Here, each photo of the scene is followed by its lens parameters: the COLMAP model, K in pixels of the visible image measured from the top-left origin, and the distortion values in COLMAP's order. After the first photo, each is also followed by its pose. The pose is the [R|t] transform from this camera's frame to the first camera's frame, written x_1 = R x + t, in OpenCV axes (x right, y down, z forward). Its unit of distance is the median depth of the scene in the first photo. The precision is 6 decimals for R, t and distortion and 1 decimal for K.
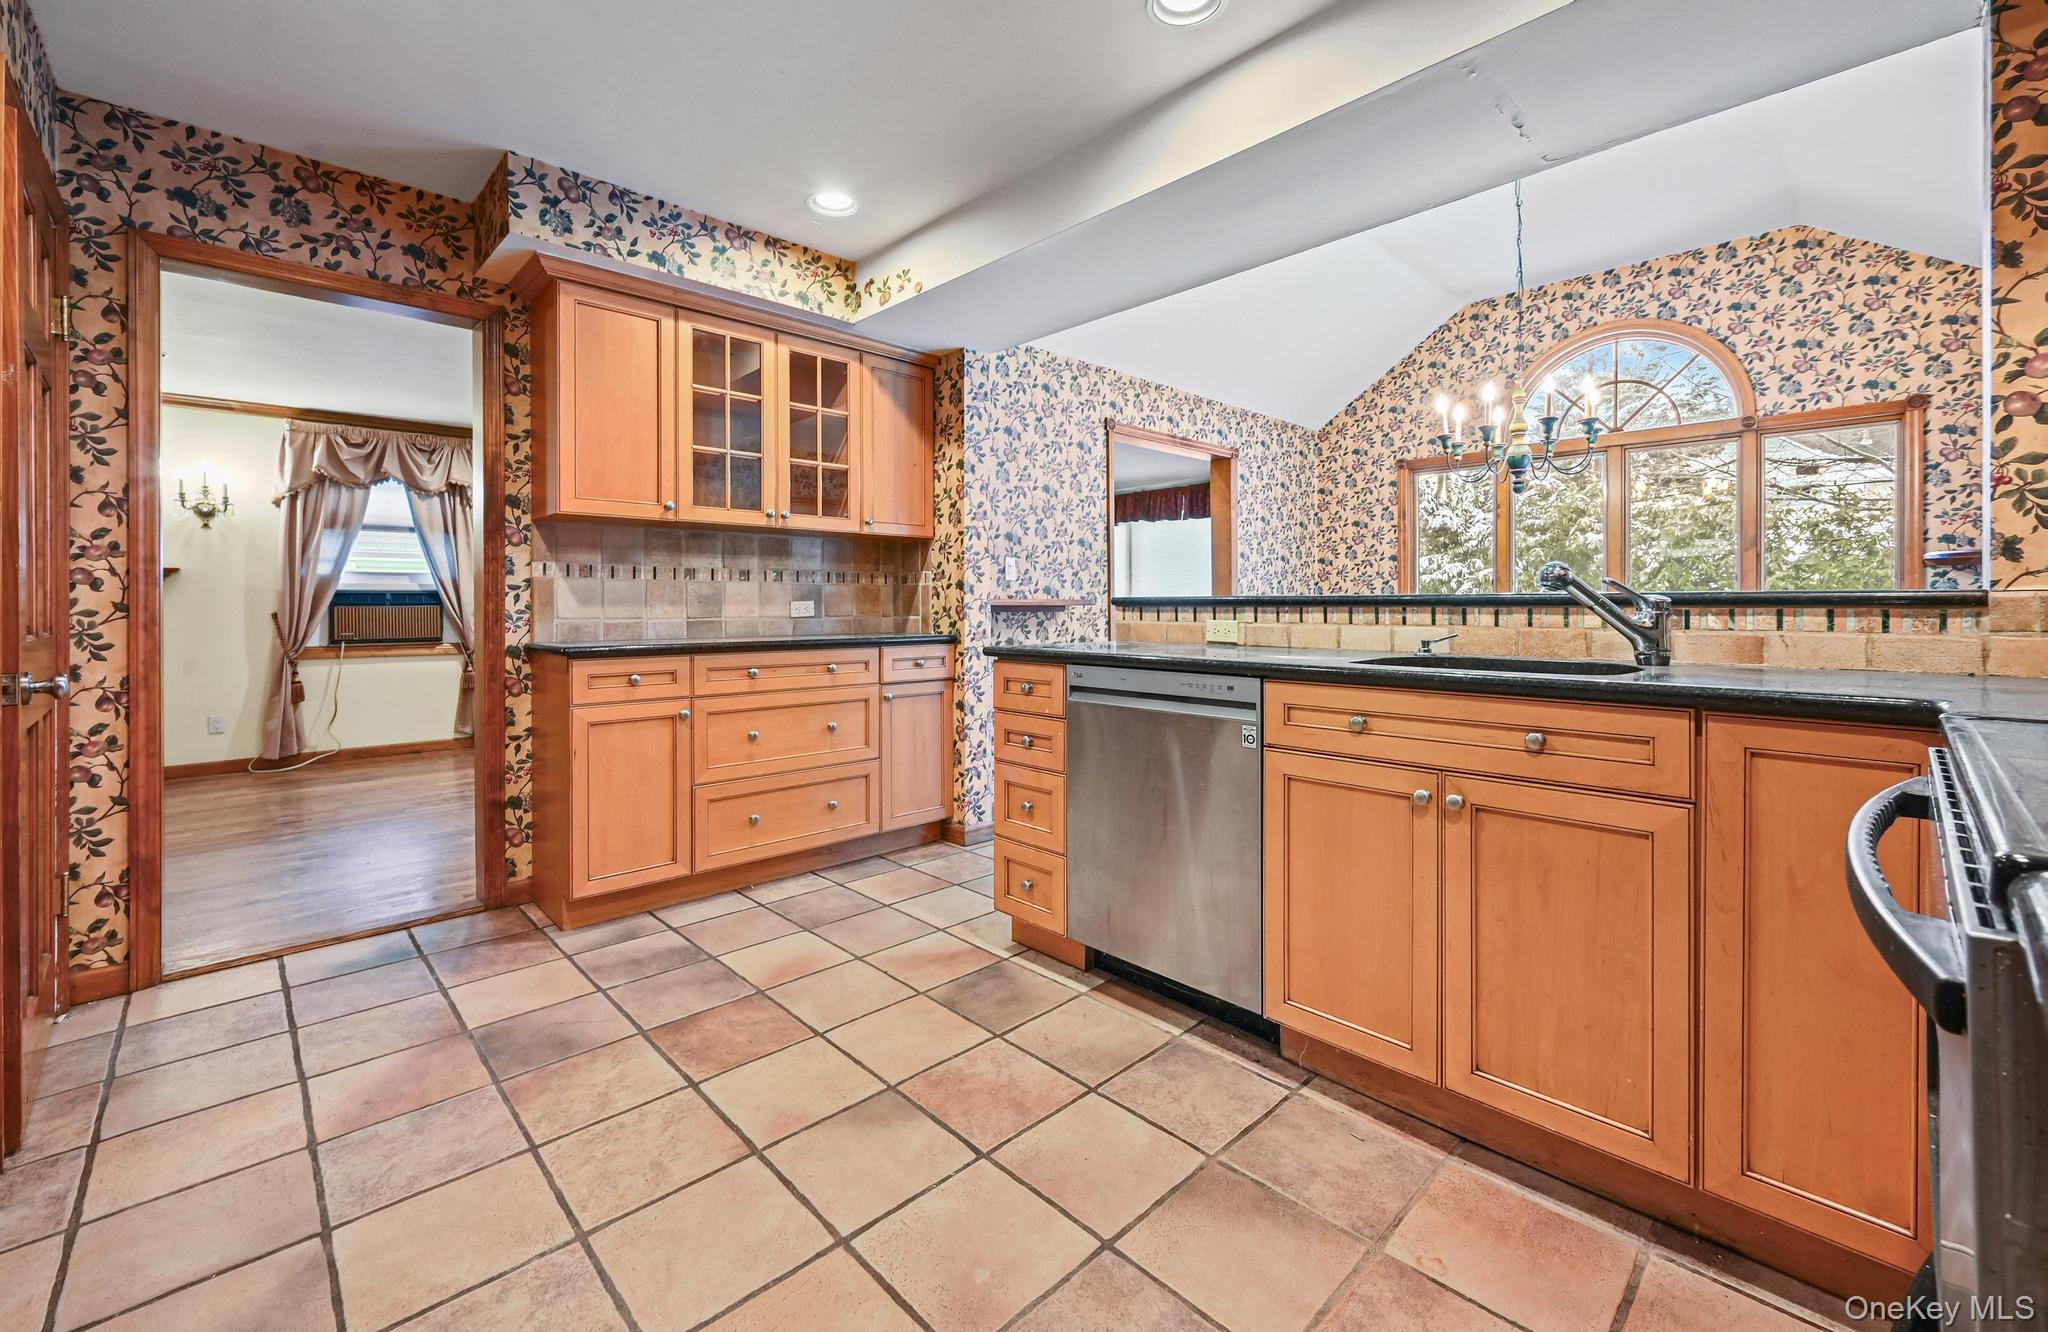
lens RADIAL K [[844.1, 0, 1037.5], [0, 844.1, 610.3], [0, 0, 1]] dist [-0.002046, -0.000109]
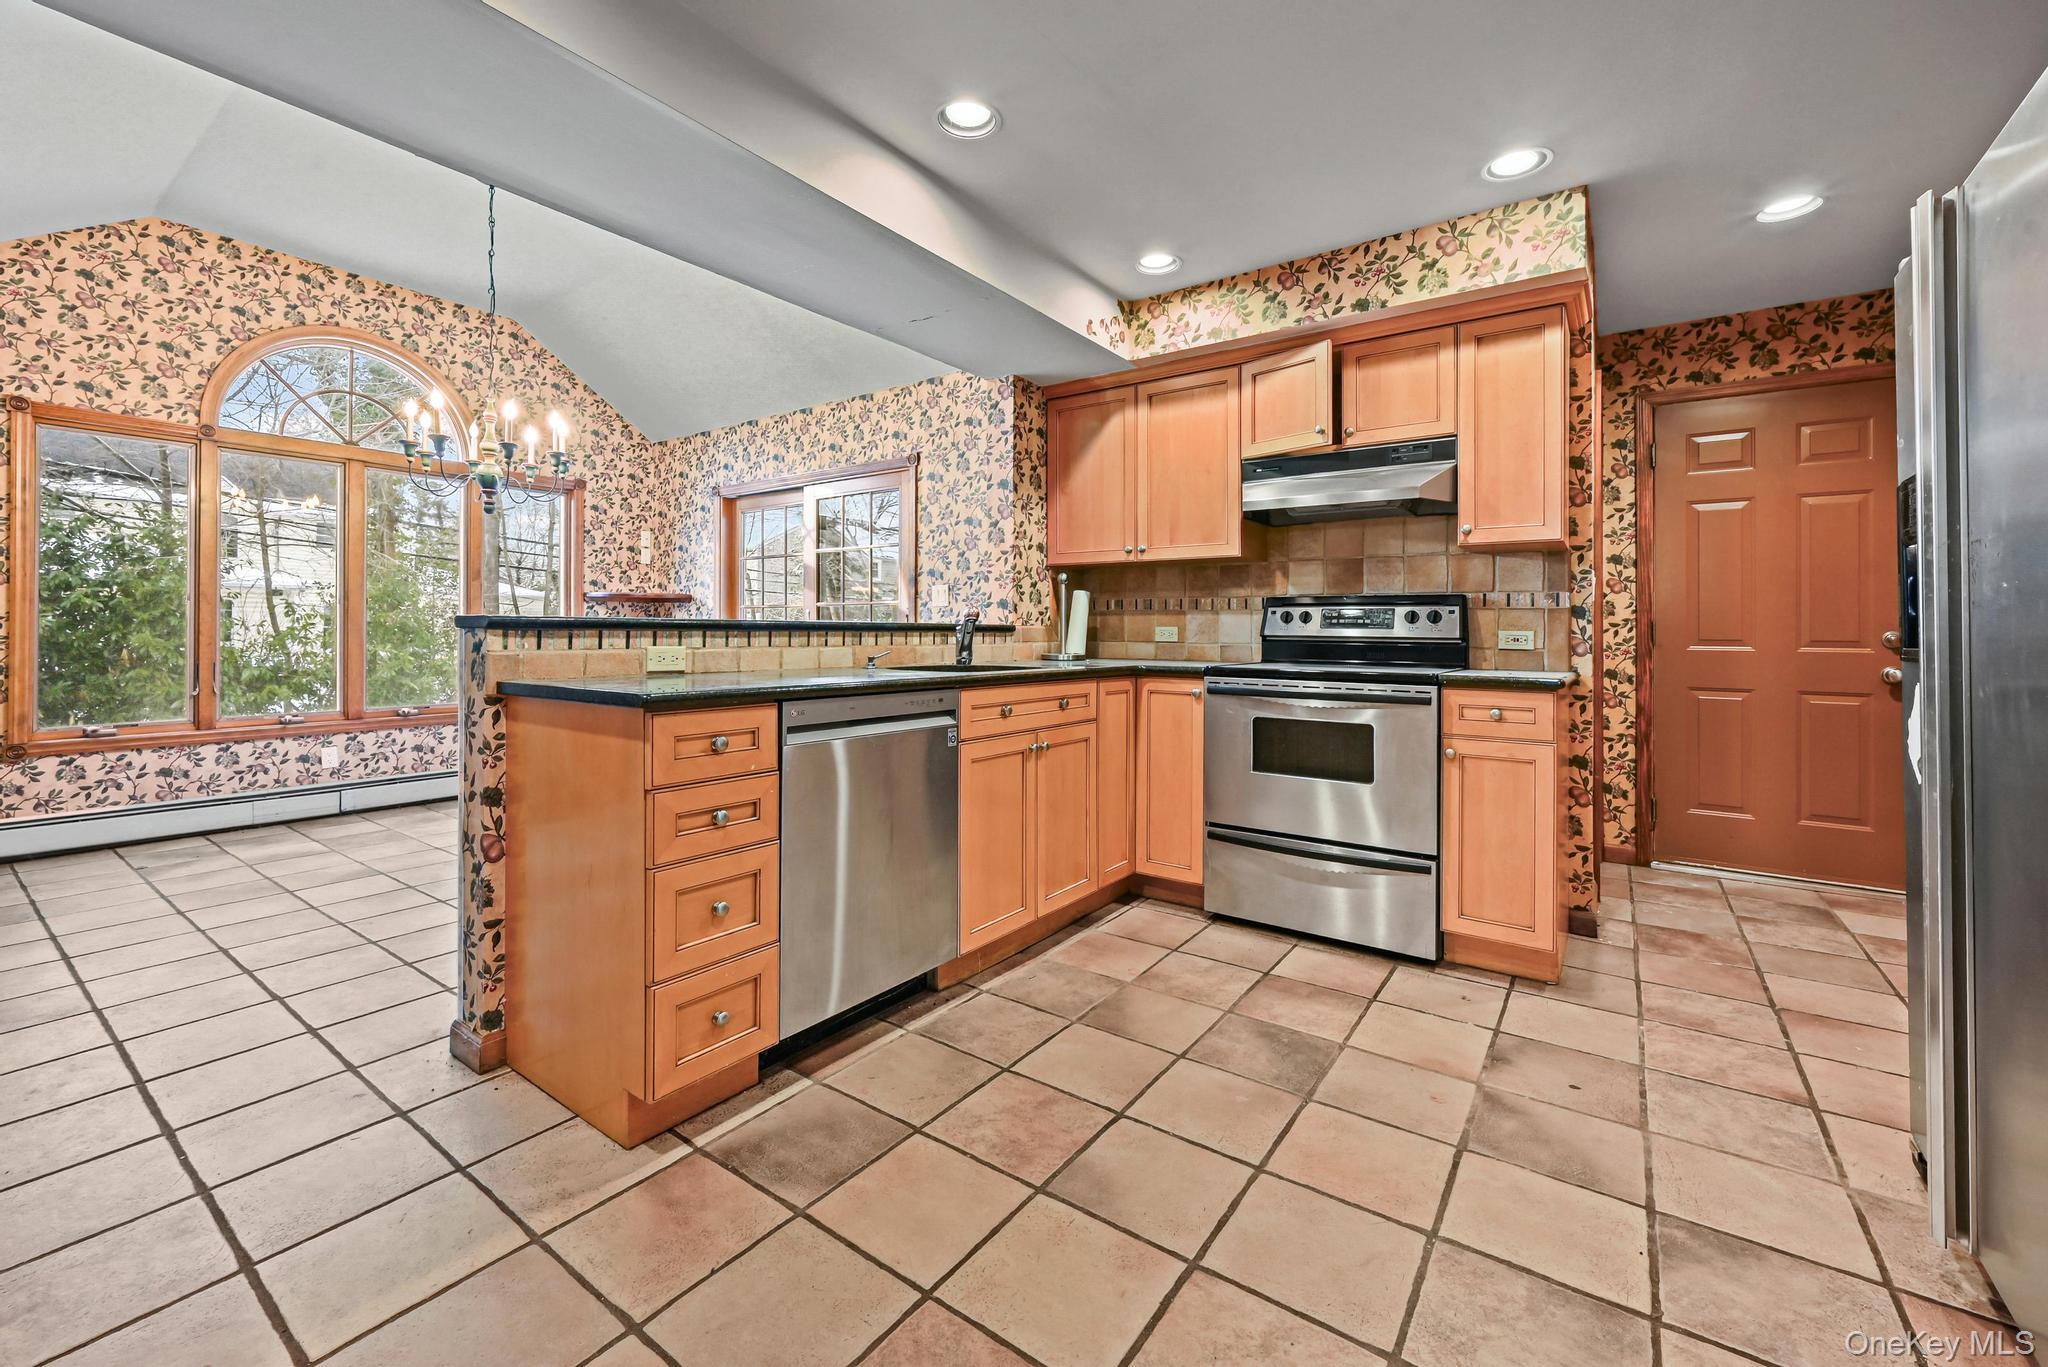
lens RADIAL K [[819.9, 0, 1027.1], [0, 819.9, 628.8], [0, 0, 1]] dist [-0.000784, -0.000023]
pose [[-0.174409, 0.003448, 0.984667, -1.071785], [0.000031, 0.999994, -0.003497, -0.004971], [-0.984673, -0.000579, -0.174408, 1.245155]]
